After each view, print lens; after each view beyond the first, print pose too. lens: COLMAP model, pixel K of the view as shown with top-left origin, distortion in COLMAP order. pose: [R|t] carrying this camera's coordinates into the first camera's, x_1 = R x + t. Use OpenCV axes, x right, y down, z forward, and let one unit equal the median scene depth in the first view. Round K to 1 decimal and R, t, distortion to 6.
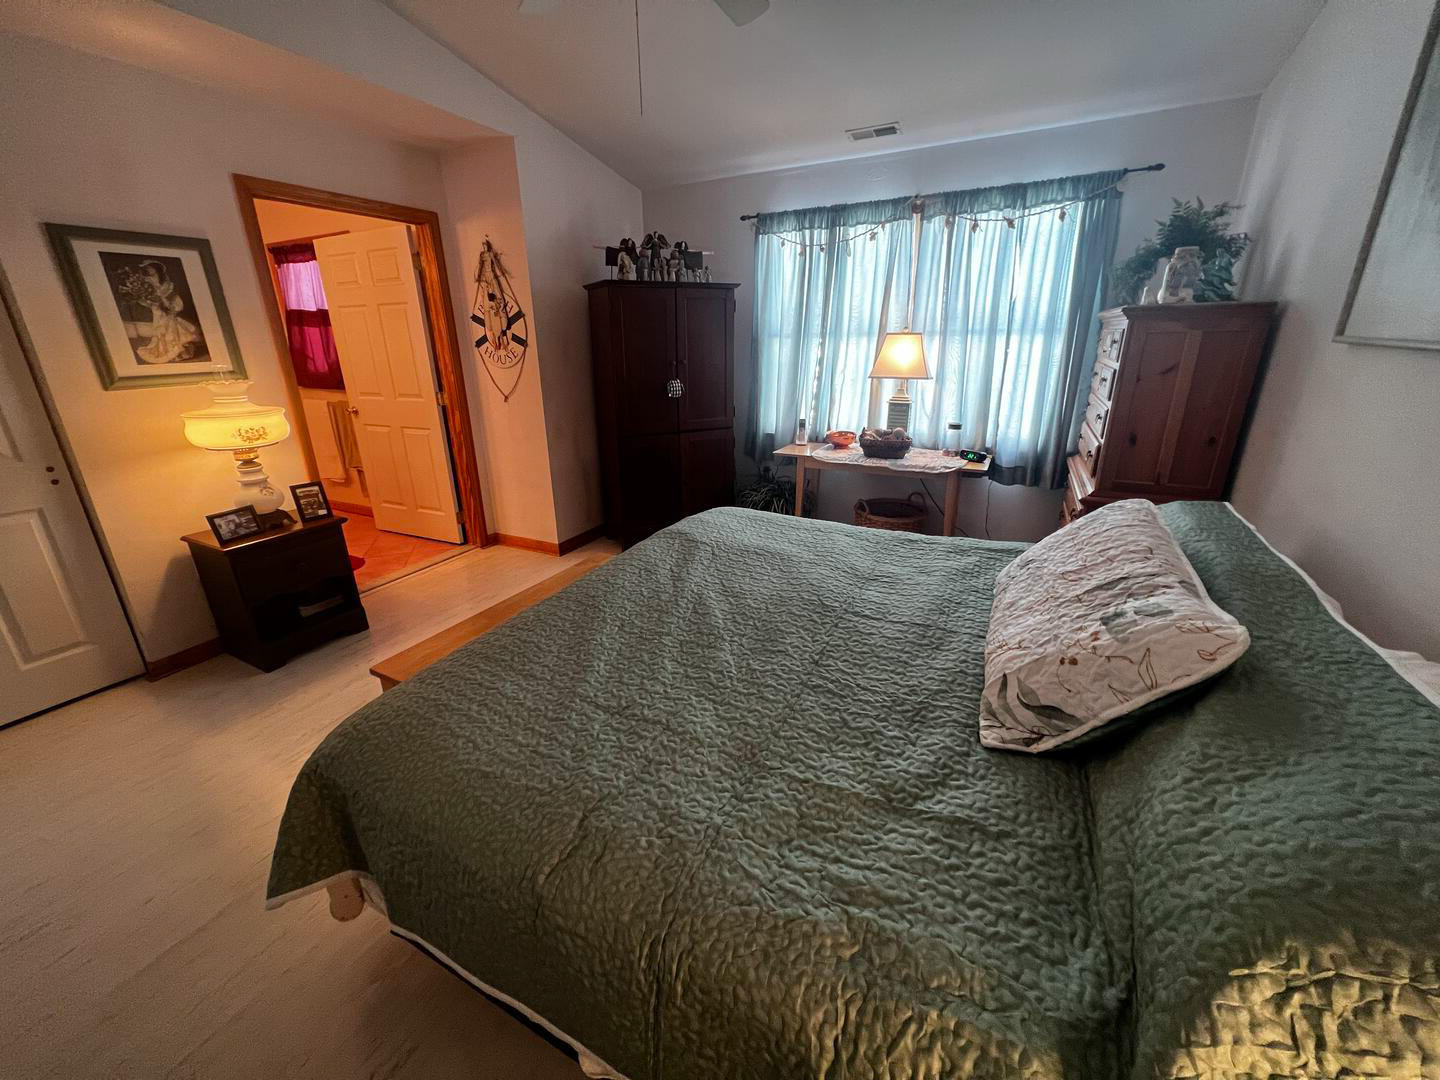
lens RADIAL K [[571.4, 0, 719.2], [0, 571.4, 537.8], [0, 0, 1]] dist [-0.001743, 0.000519]
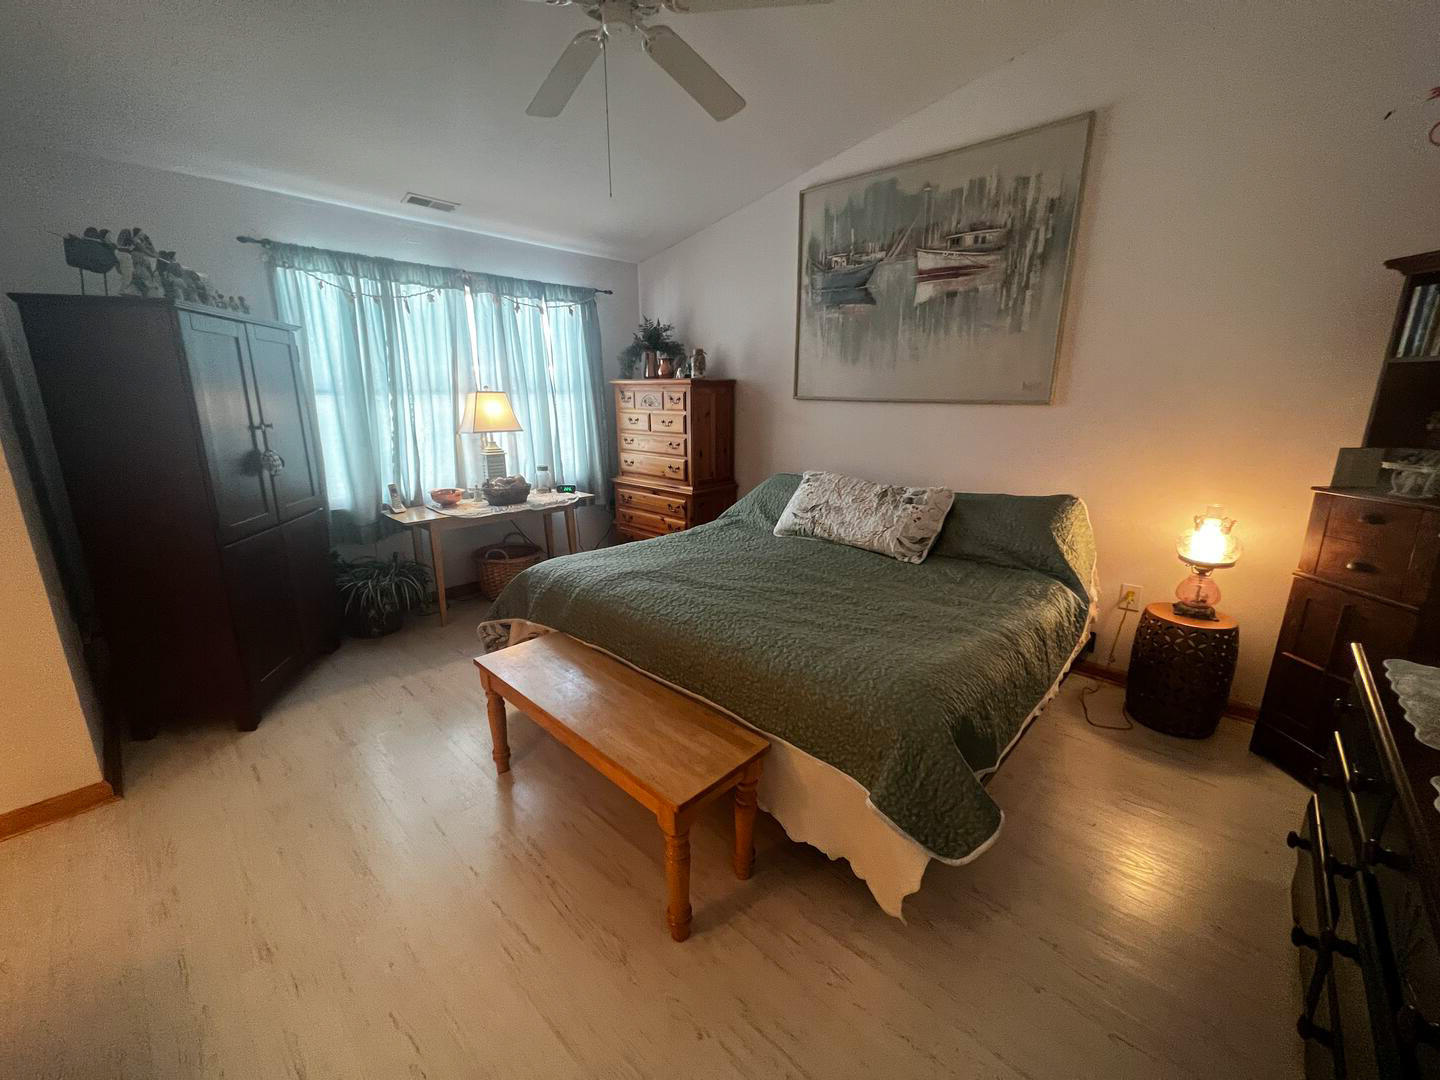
lens RADIAL K [[571.4, 0, 714.1], [0, 571.4, 534.8], [0, 0, 1]] dist [-0.001743, 0.000519]
pose [[0.272260, -0.218751, 0.937028, -0.644835], [0.314939, 0.940436, 0.128039, -0.104528], [-0.909224, 0.260247, 0.324937, 0.324516]]
